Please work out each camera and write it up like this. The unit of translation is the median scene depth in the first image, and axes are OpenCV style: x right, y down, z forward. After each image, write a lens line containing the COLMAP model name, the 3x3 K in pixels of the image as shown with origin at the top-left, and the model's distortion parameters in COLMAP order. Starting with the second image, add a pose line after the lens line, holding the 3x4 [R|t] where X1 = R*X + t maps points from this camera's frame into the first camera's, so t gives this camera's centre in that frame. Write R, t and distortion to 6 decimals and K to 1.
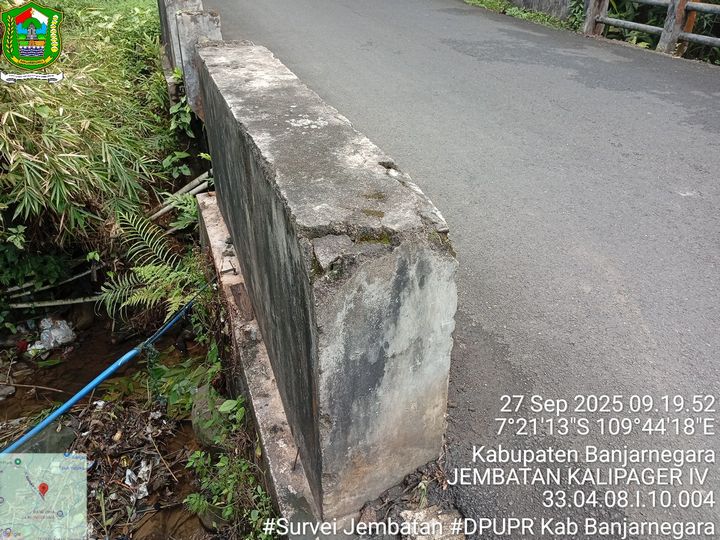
lens RADIAL K [[554.9, 0, 362.7], [0, 554.9, 268.4], [0, 0, 1]] dist [0.073029, -0.148977]
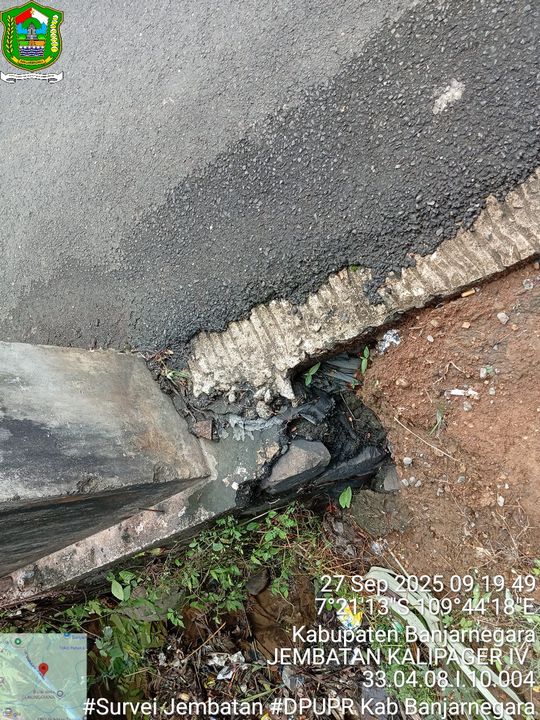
lens RADIAL K [[554.9, 0, 268.7], [0, 554.9, 358.3], [0, 0, 1]] dist [0.073029, -0.148977]
pose [[-0.050354, -0.990592, 0.127248, 0.002884], [0.911231, 0.006585, 0.411843, 0.109884], [-0.408807, 0.136690, 0.902326, 0.042431]]
